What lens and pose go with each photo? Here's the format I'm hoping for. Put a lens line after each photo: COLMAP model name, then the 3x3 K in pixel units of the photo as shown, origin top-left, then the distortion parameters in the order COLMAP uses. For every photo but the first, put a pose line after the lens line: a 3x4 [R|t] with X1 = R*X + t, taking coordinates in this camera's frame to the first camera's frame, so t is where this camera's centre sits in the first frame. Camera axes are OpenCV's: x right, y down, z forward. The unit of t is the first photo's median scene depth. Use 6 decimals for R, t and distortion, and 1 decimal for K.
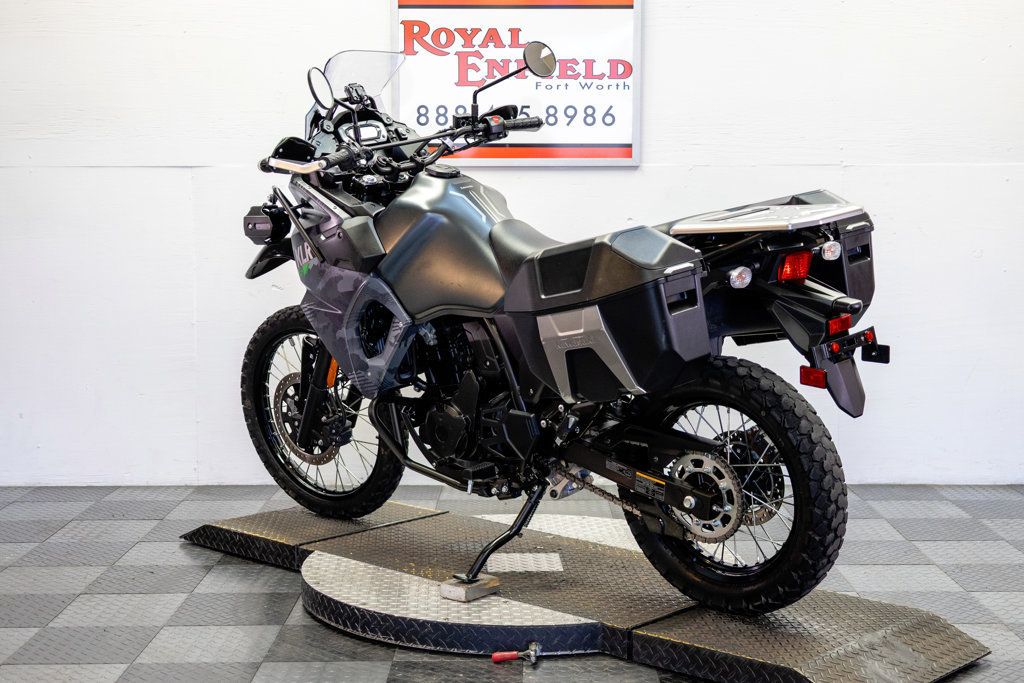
lens RADIAL K [[1462.3, 0, 510.2], [0, 1462.3, 353.4], [0, 0, 1]] dist [-0.009374, 0.099335]
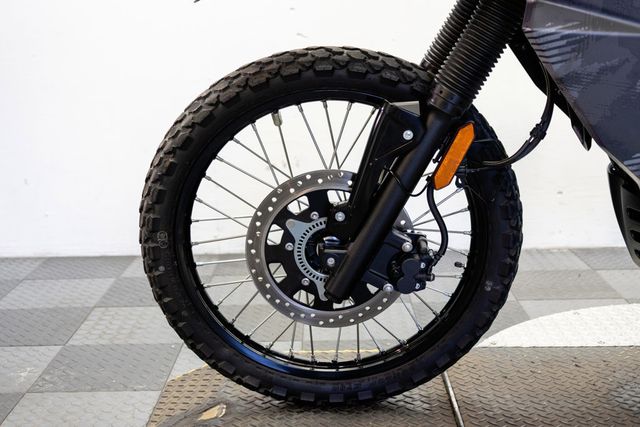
lens RADIAL K [[914.4, 0, 320.0], [0, 914.4, 213.5], [0, 0, 1]] dist [0.012926, 0.009199]
pose [[0.999860, -0.016624, -0.001776, -0.154327], [0.016719, 0.994437, 0.103999, 0.005823], [0.000037, -0.104014, 0.994576, 0.440516]]
